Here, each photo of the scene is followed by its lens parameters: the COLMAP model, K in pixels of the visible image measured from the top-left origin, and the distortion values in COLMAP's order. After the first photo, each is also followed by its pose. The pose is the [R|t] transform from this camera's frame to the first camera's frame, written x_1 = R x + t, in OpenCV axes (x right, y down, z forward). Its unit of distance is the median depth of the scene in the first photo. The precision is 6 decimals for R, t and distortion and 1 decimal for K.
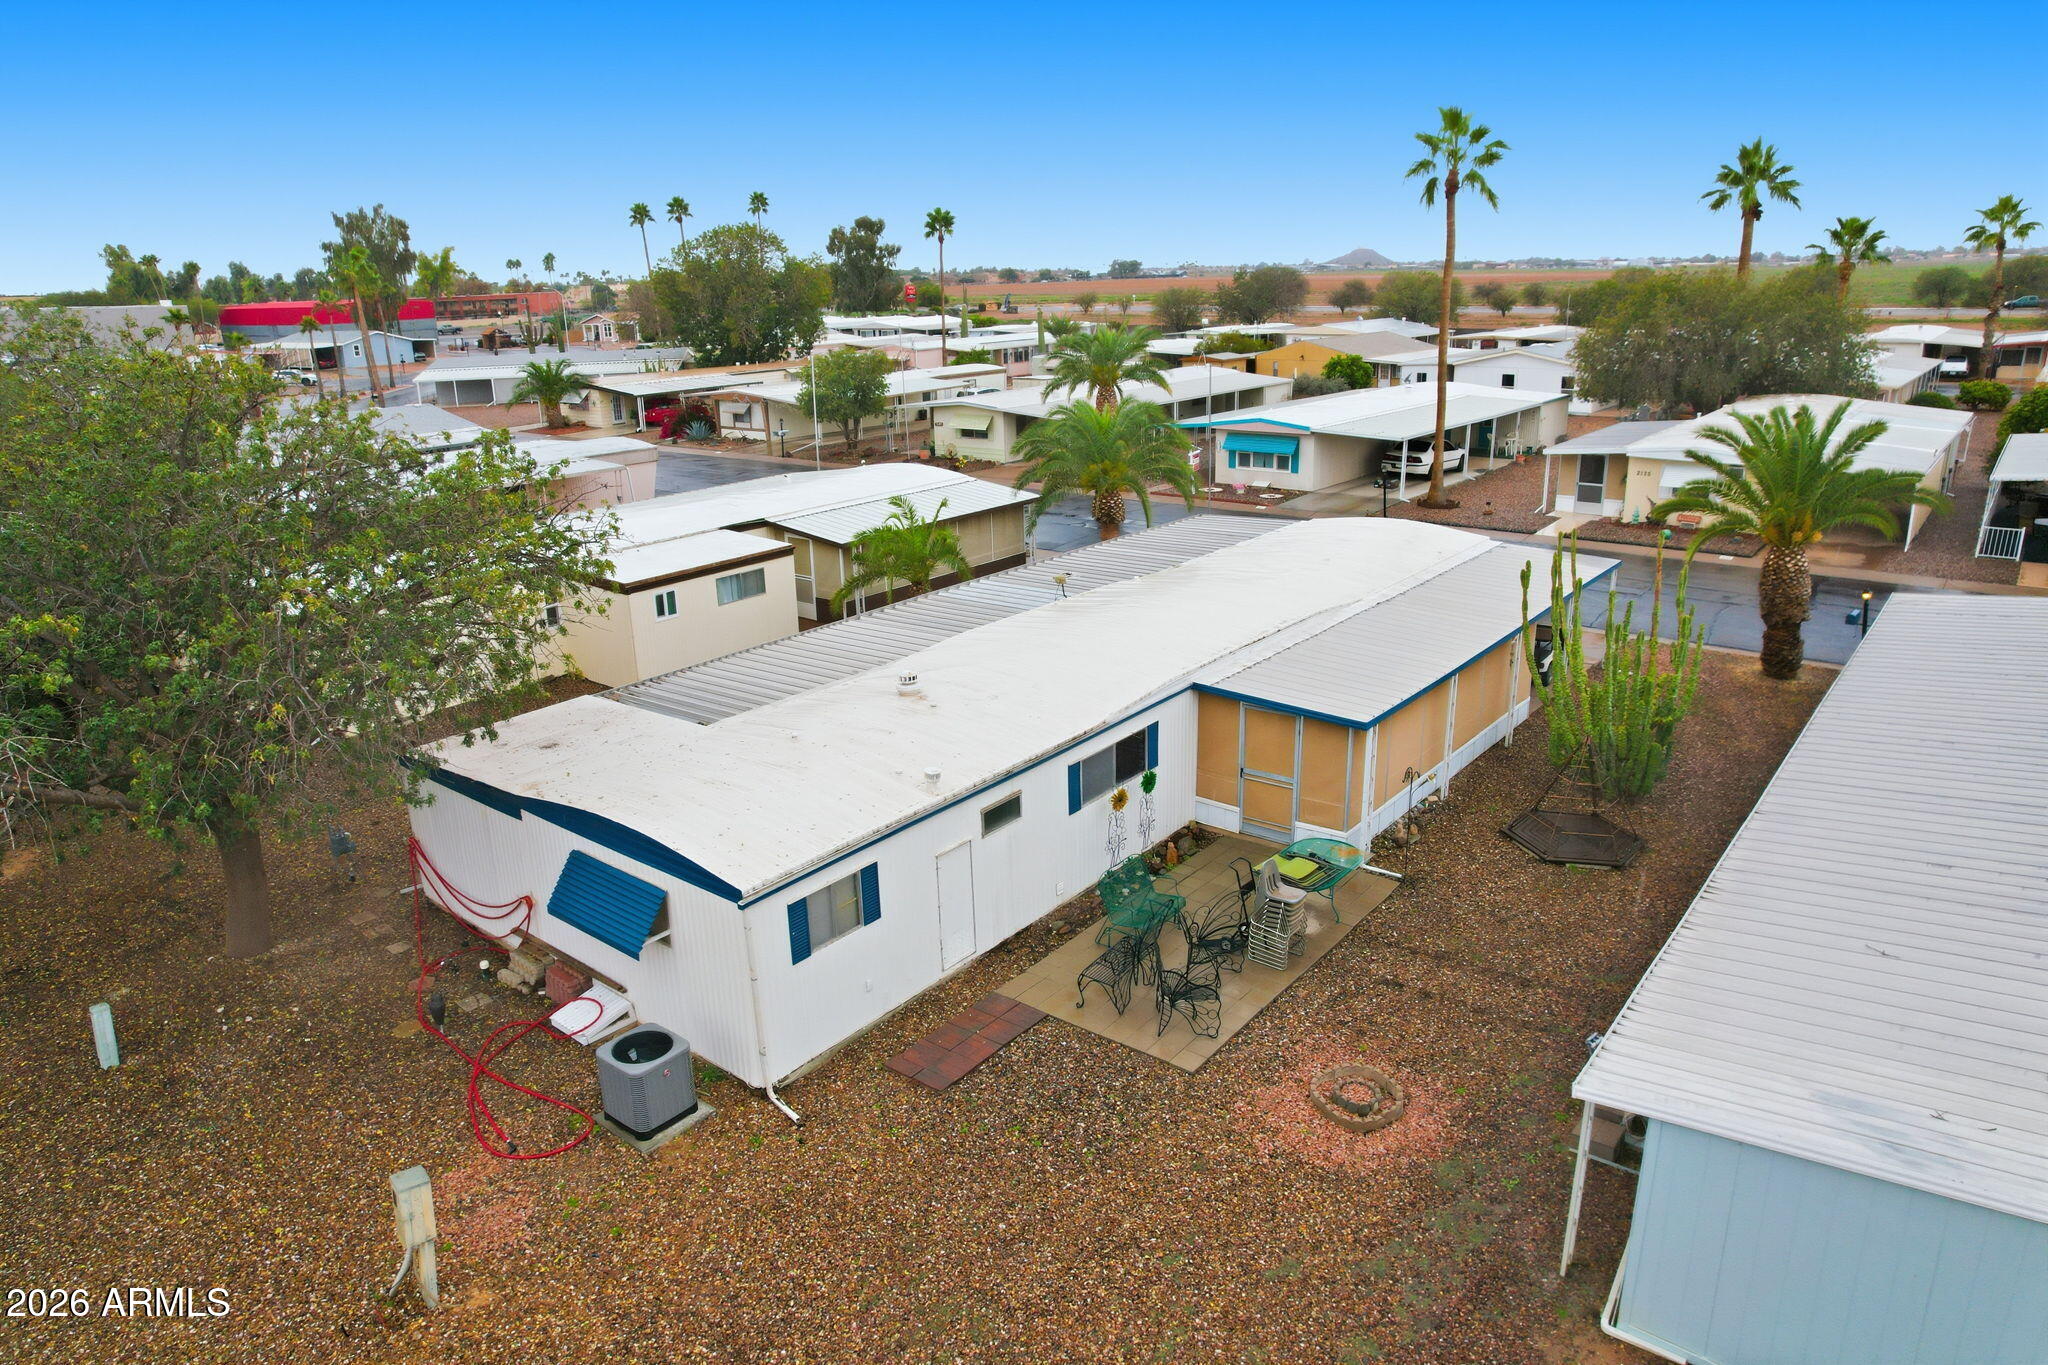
lens RADIAL K [[1278.8, 0, 1012.1], [0, 1278.8, 715.2], [0, 0, 1]] dist [-0.077364, 0.075436]
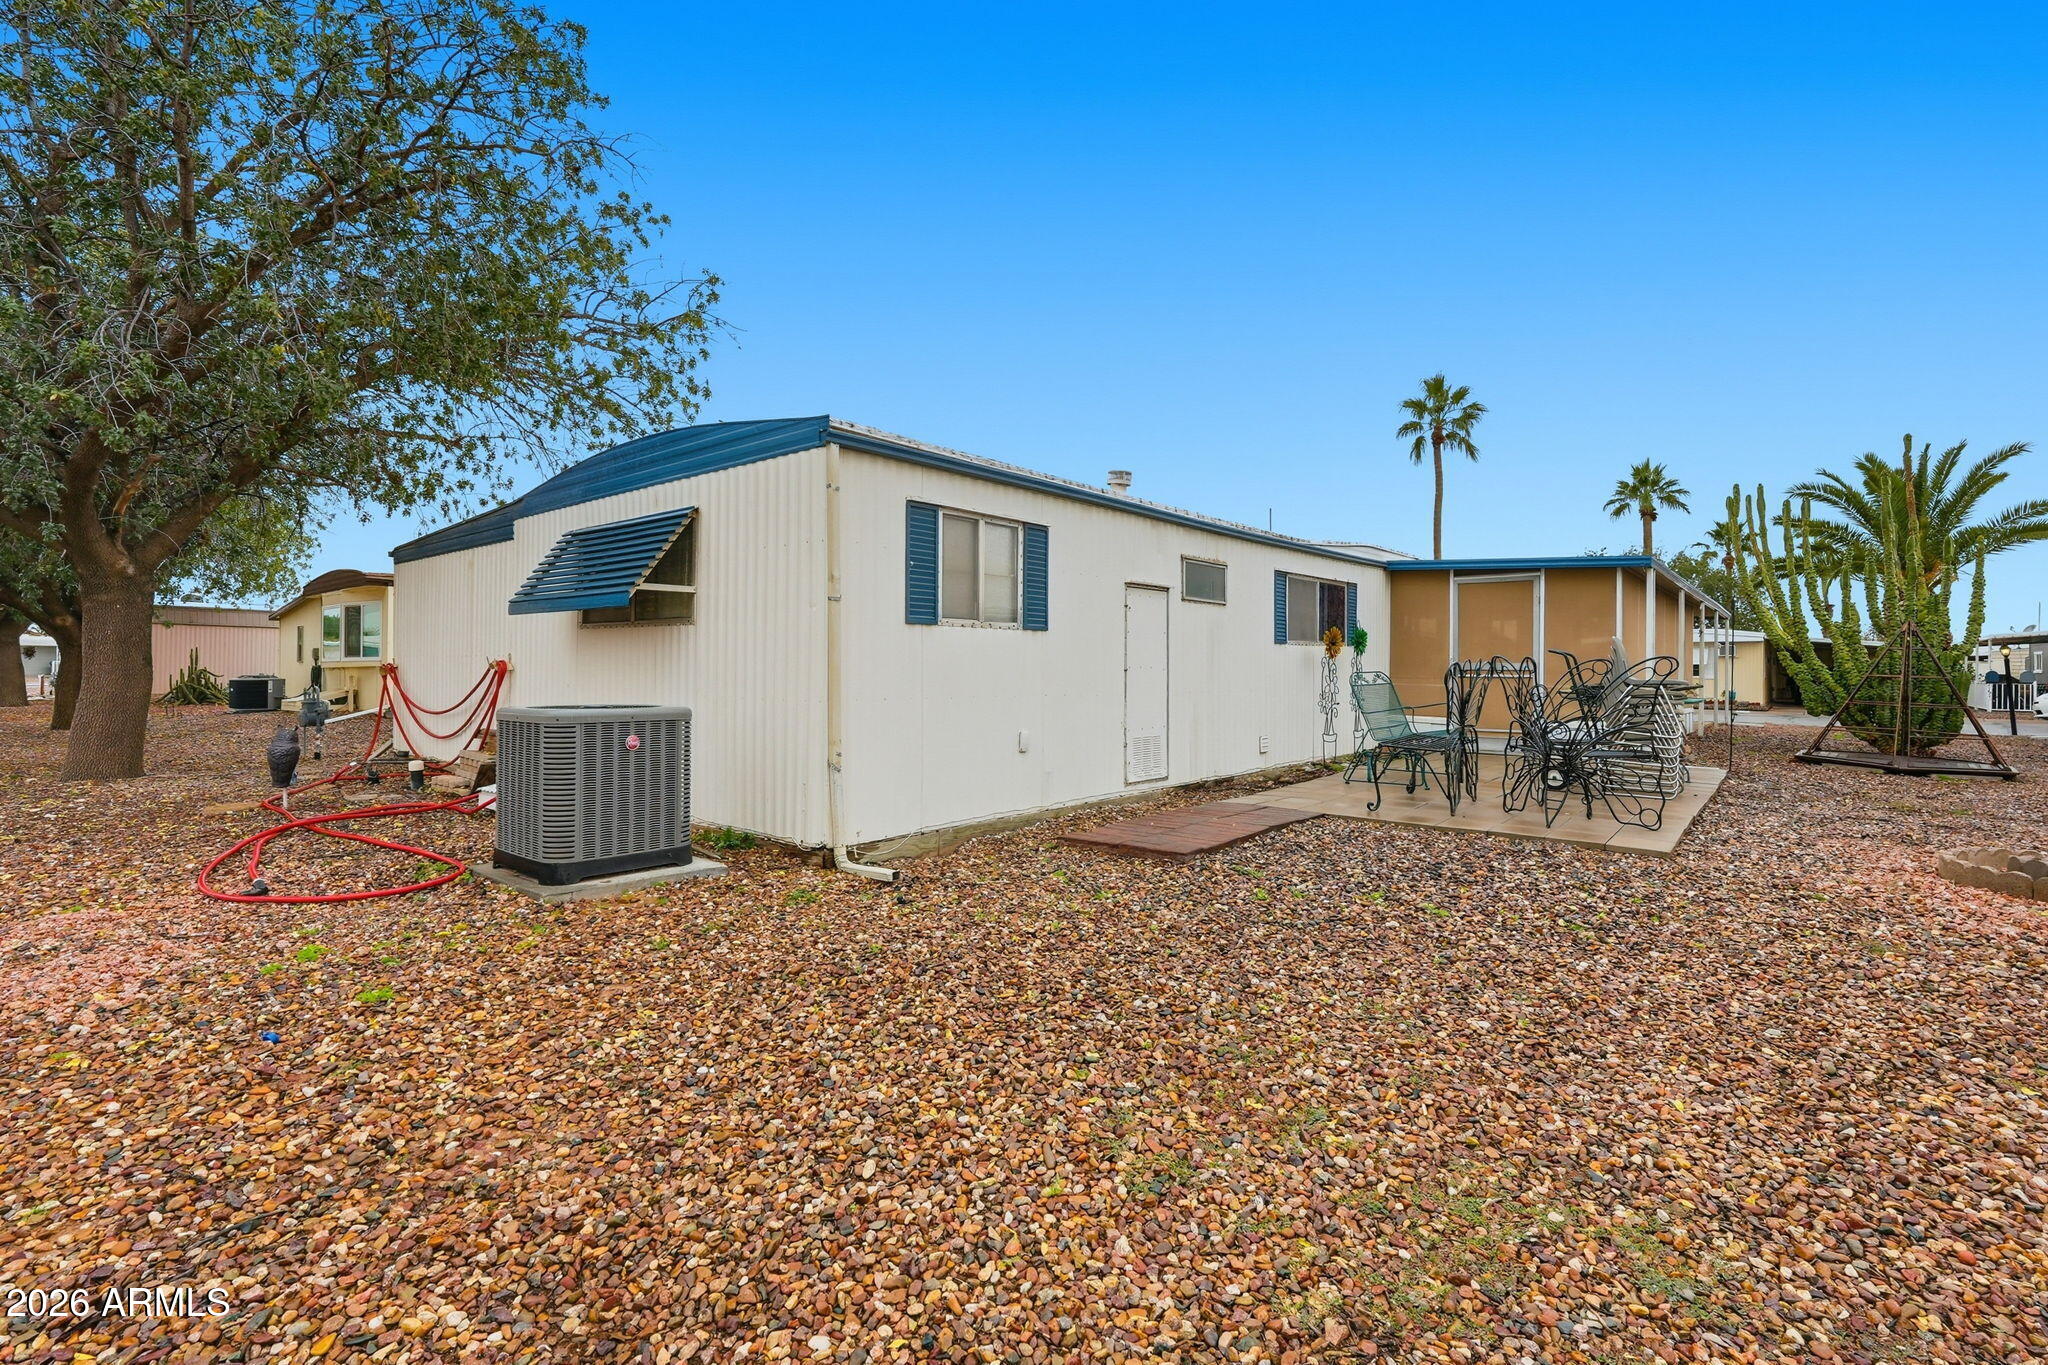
lens RADIAL K [[929.0, 0, 1024.0], [0, 929.0, 682.5], [0, 0, 1]] dist [0.000935, 0.000063]
pose [[0.999350, 0.032241, -0.016153, -0.107219], [-0.035678, 0.949135, -0.312840, 0.323985], [0.005245, 0.313213, 0.949668, 0.589575]]
